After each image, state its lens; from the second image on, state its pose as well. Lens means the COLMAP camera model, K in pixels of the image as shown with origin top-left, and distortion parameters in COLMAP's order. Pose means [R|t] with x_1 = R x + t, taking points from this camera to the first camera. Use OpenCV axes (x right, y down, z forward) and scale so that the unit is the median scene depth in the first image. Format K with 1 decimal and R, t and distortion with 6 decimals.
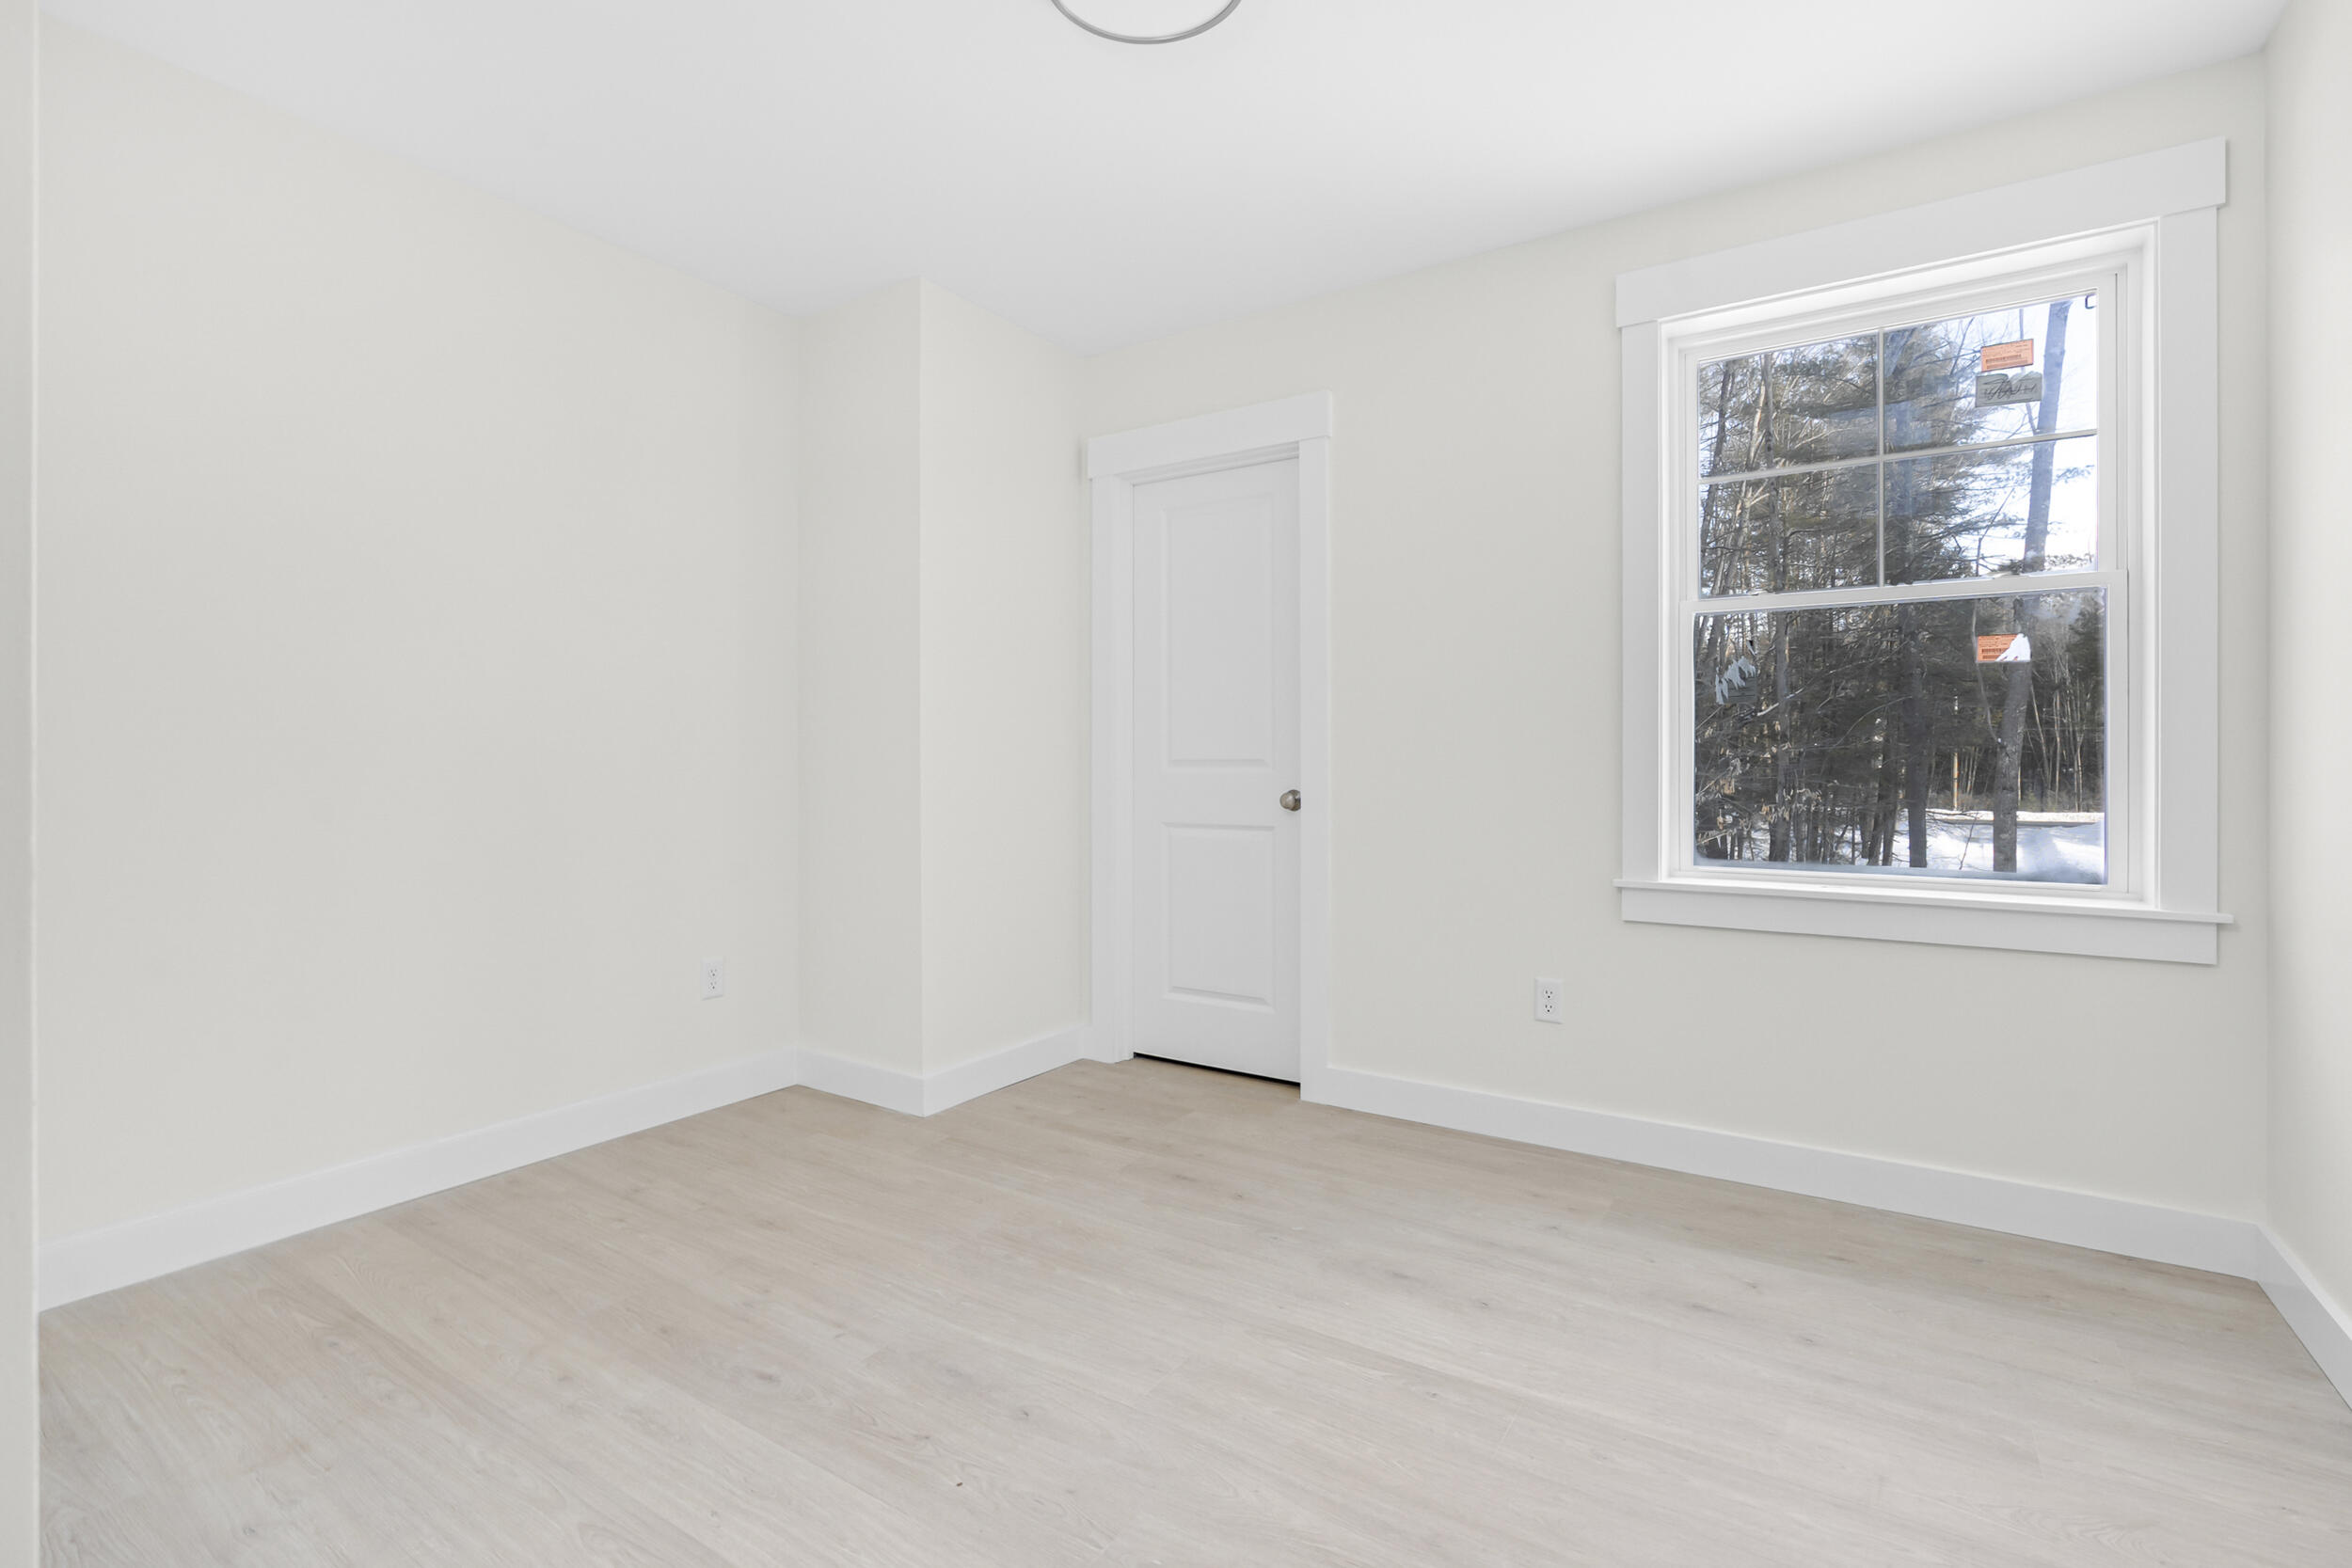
lens RADIAL K [[1062.1, 0, 1185.0], [0, 1062.1, 755.7], [0, 0, 1]] dist [-0.001280, 0.000448]
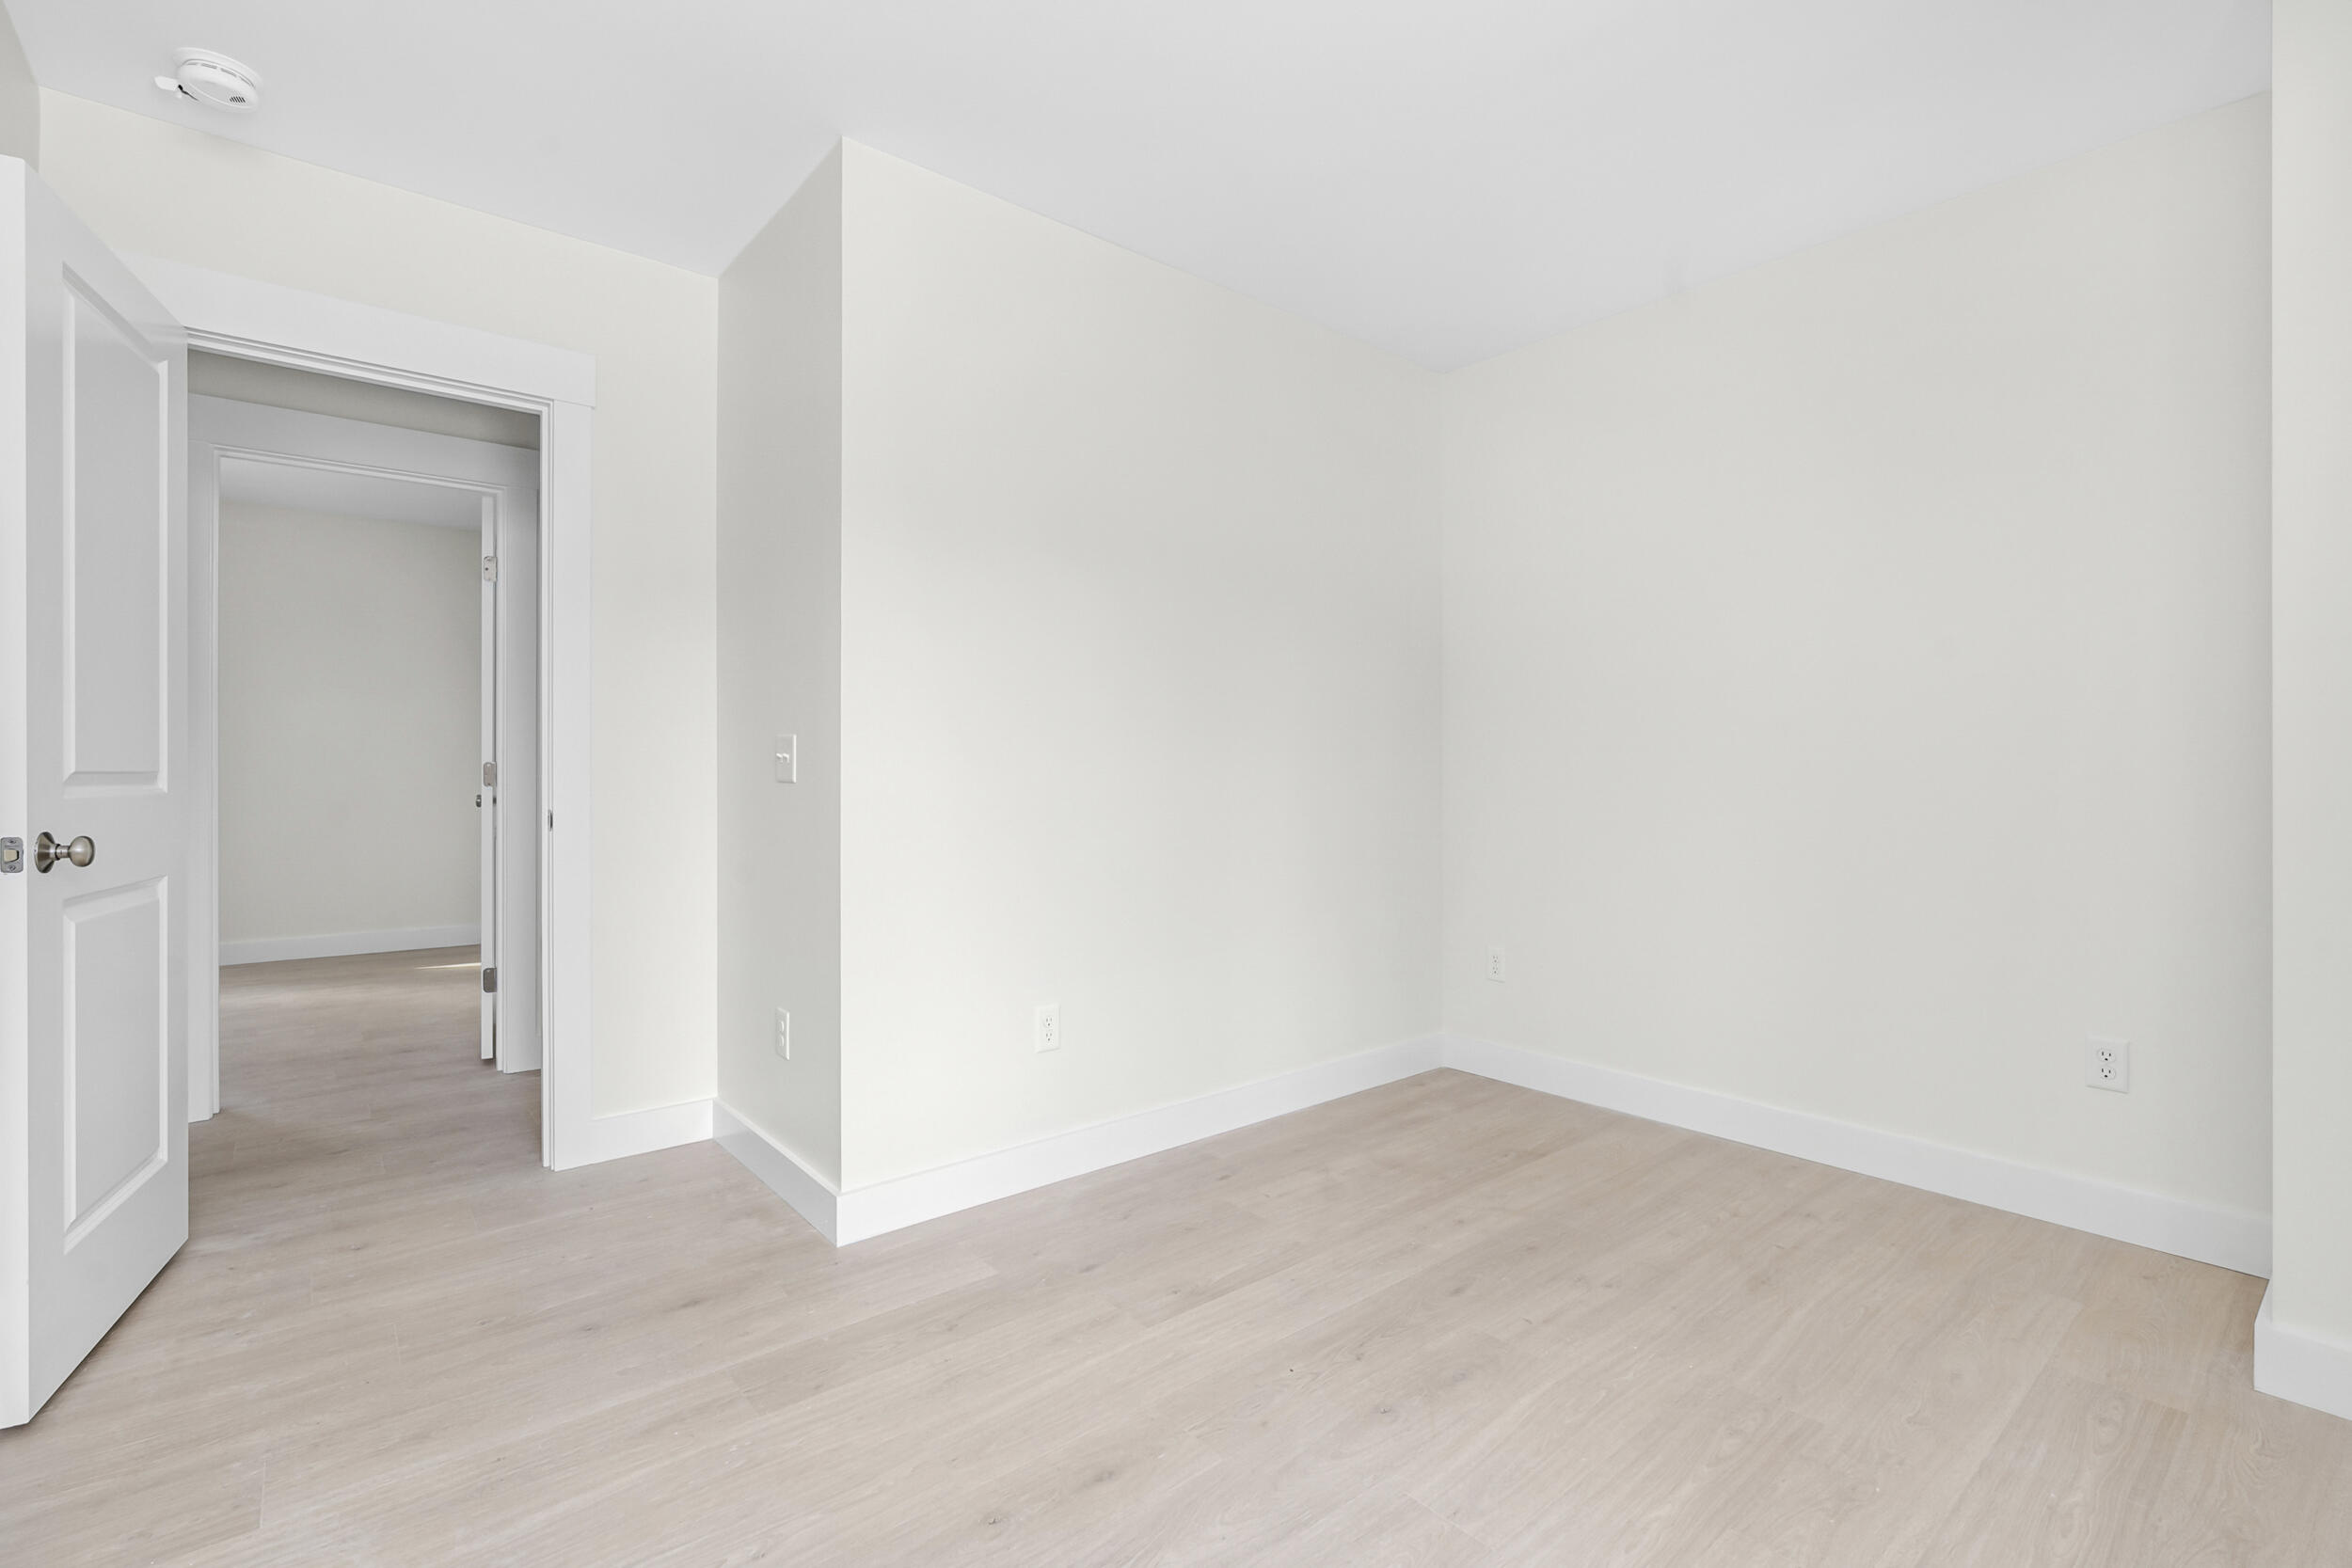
lens RADIAL K [[1062.1, 0, 1185.0], [0, 1062.1, 755.7], [0, 0, 1]] dist [-0.001280, 0.000448]
pose [[-0.289153, -0.012883, -0.957196, 0.817113], [0.001088, 0.999904, -0.013786, -0.003258], [0.957282, -0.005028, -0.289112, 1.011588]]
